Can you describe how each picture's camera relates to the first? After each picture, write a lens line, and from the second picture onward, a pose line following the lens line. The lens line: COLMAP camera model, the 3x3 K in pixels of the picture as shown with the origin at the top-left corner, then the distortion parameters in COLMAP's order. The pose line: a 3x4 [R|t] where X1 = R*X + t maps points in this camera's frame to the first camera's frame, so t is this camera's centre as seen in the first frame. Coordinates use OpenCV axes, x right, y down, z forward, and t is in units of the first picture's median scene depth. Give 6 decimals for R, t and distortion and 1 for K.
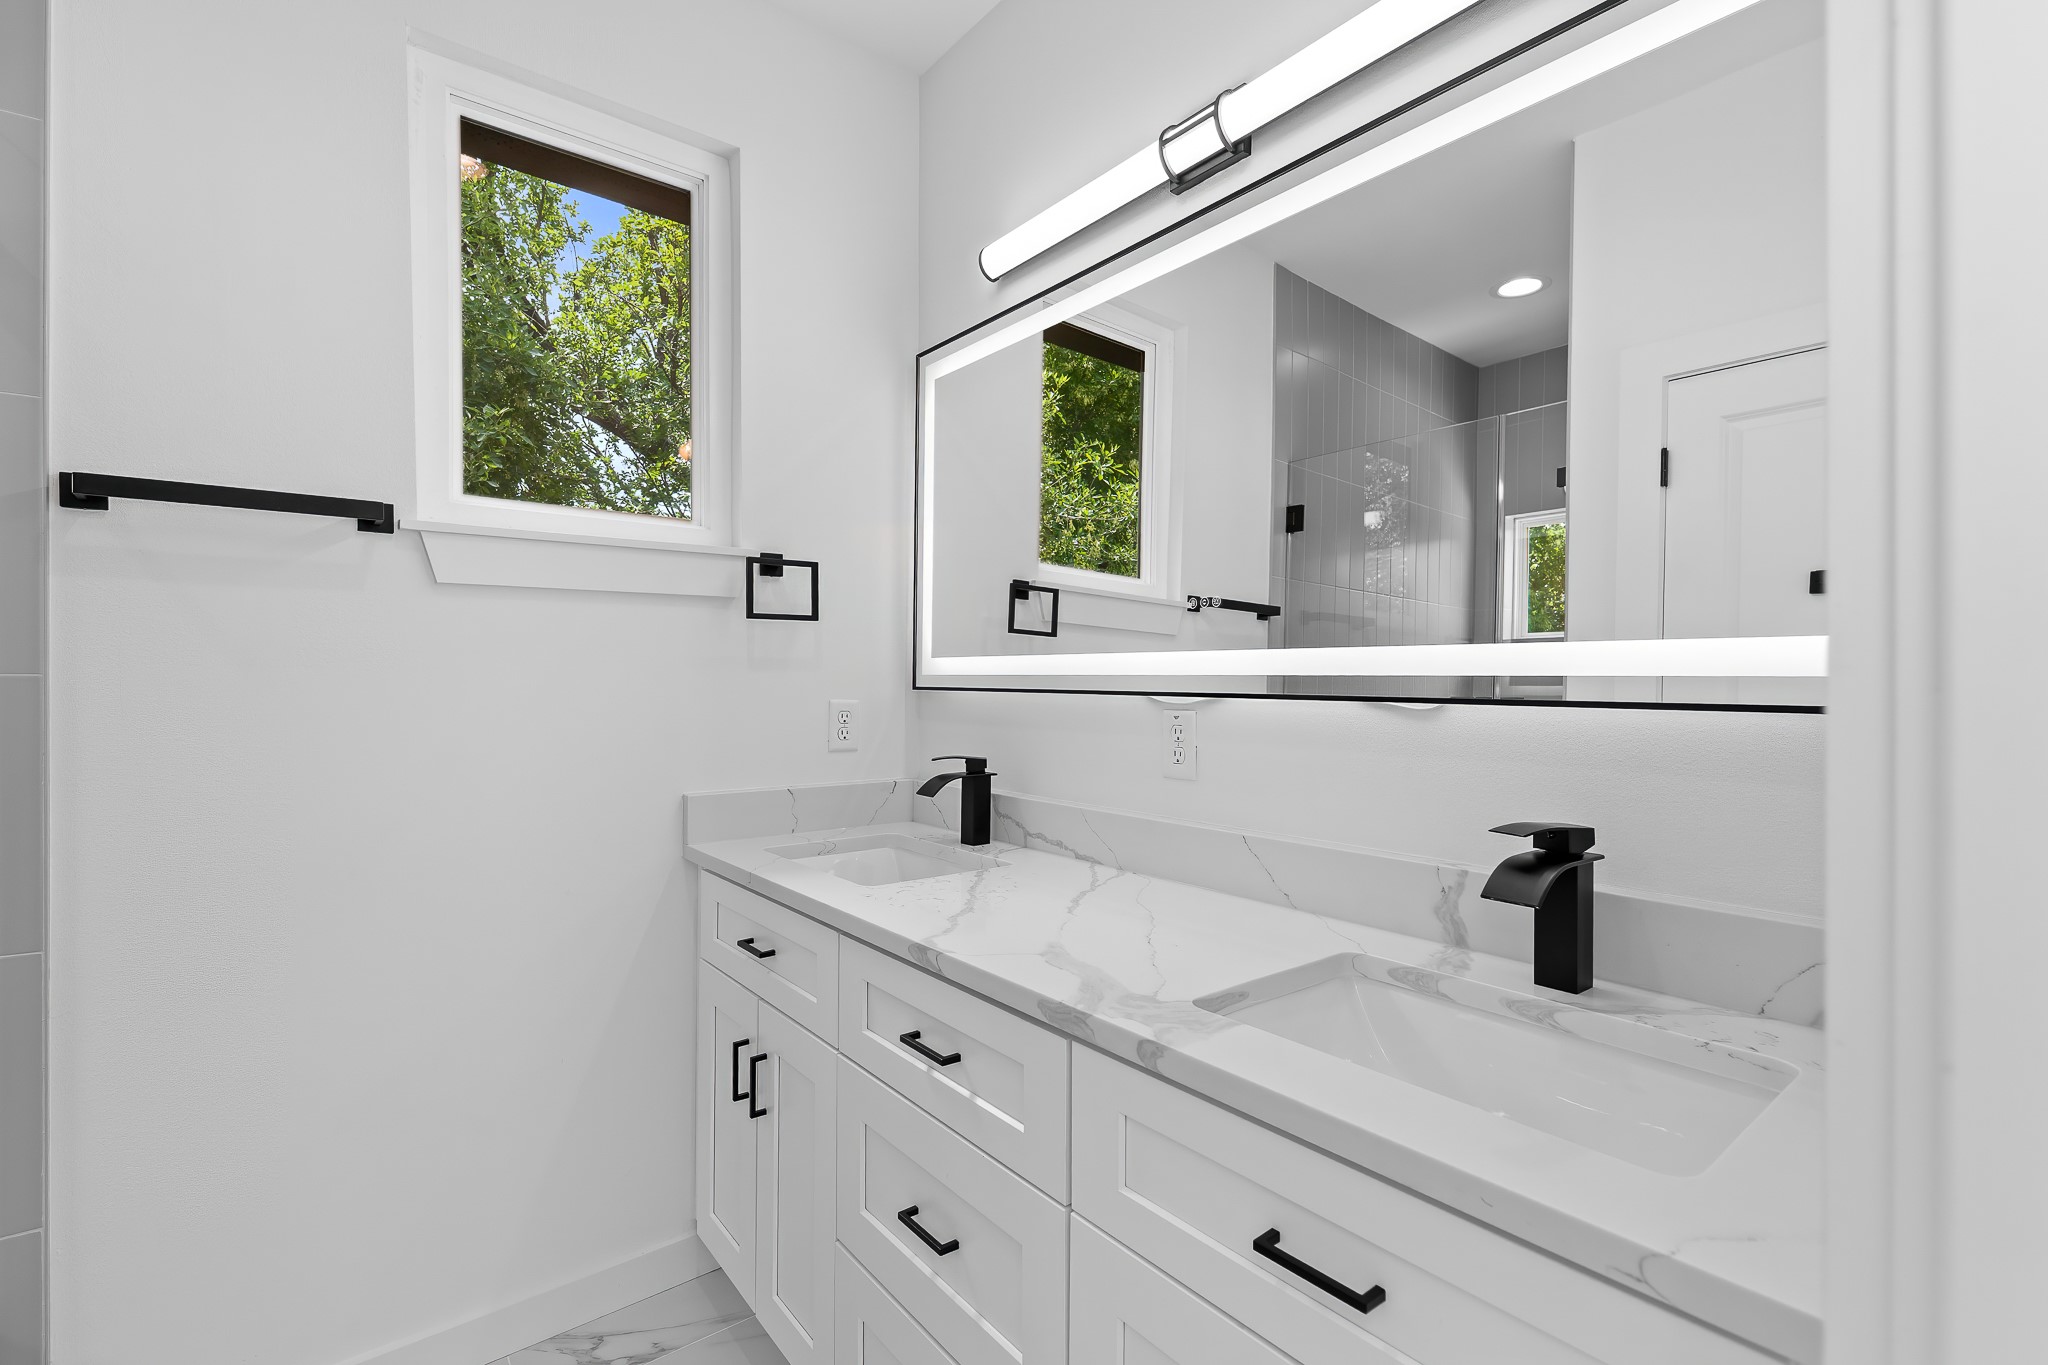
lens RADIAL K [[911.2, 0, 1024.0], [0, 911.2, 682.5], [0, 0, 1]] dist [0.020678, -0.008762]
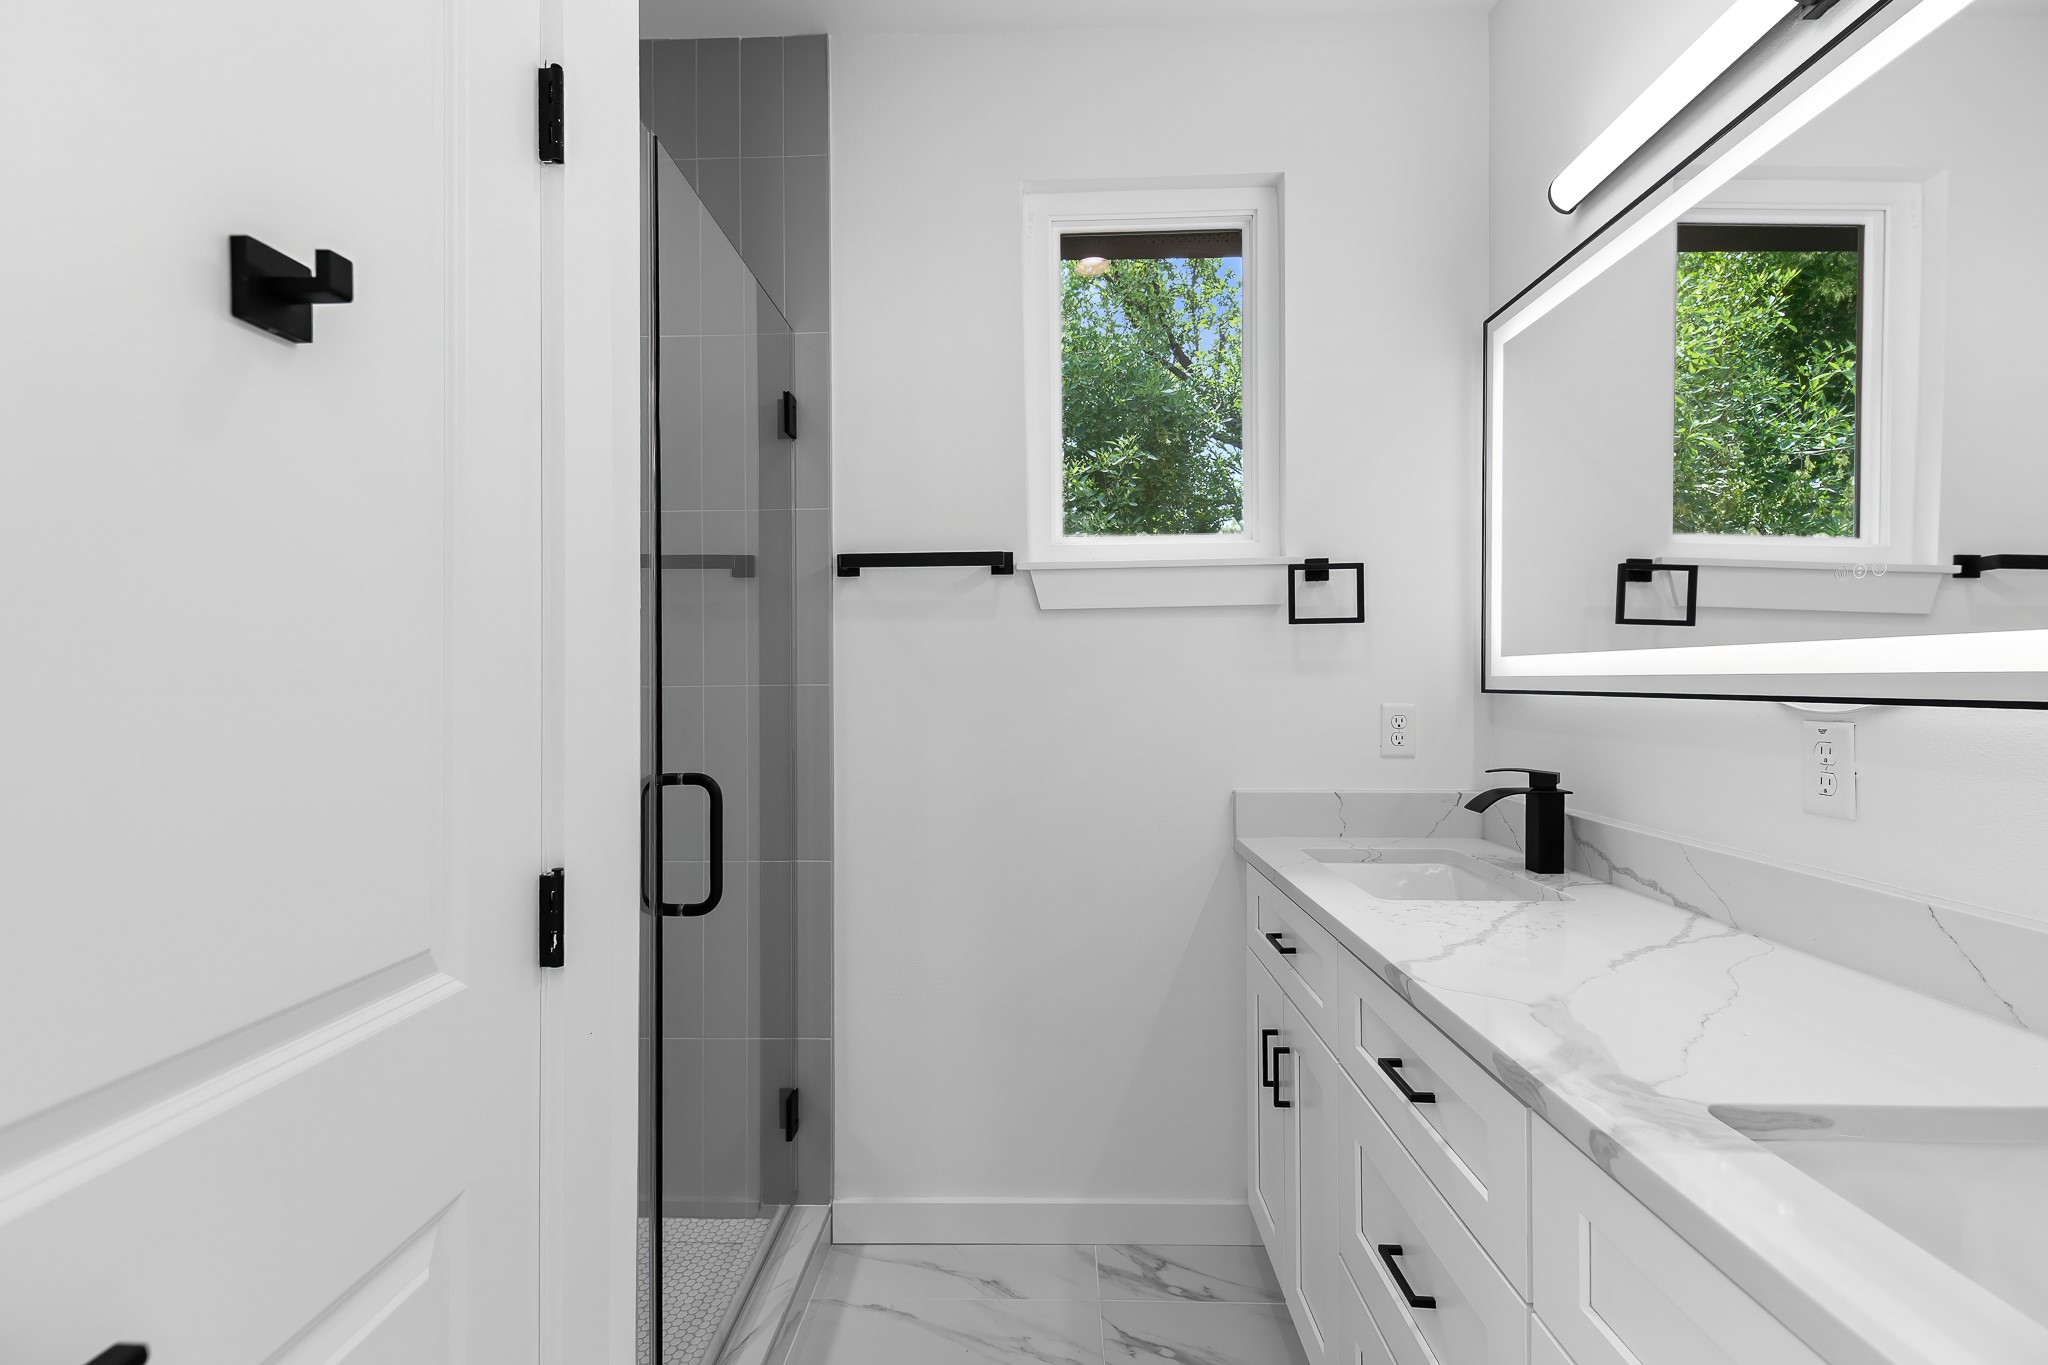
lens RADIAL K [[900.5, 0, 1027.7], [0, 900.5, 678.6], [0, 0, 1]] dist [0.027604, -0.014881]
pose [[0.764217, -0.010987, -0.644866, 0.130809], [0.008028, 0.999939, -0.007522, -0.003306], [0.644910, 0.000572, 0.764259, 0.028126]]
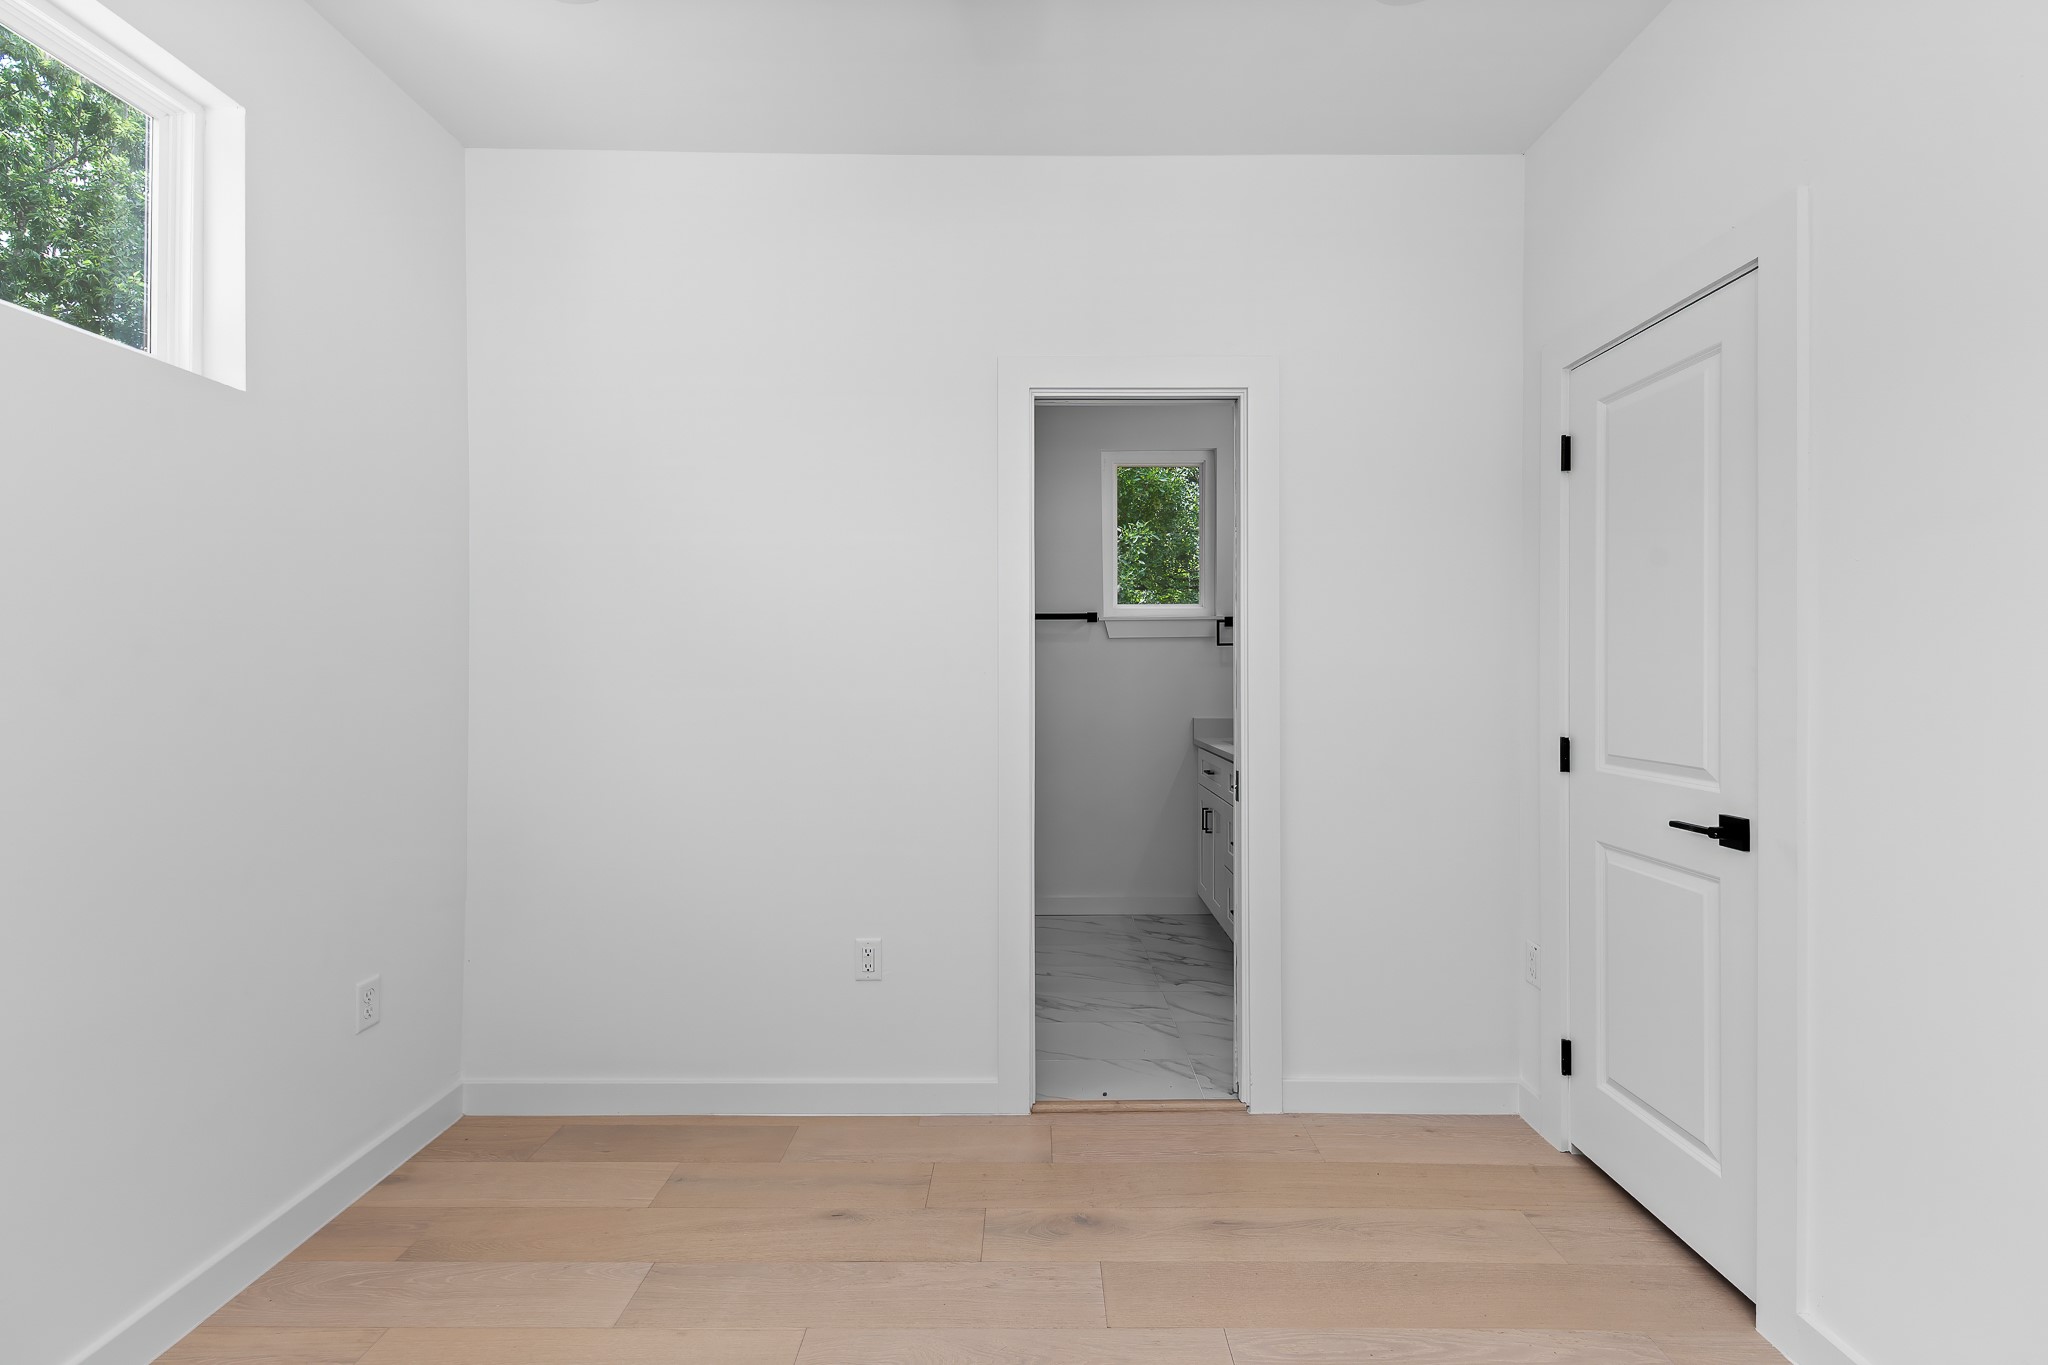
lens RADIAL K [[900.5, 0, 1027.7], [0, 900.5, 678.6], [0, 0, 1]] dist [0.027604, -0.014881]
pose [[0.779620, 0.002760, -0.626247, 0.809345], [0.003998, 0.999948, 0.009384, -0.007578], [0.626240, -0.009819, 0.779568, -1.187212]]
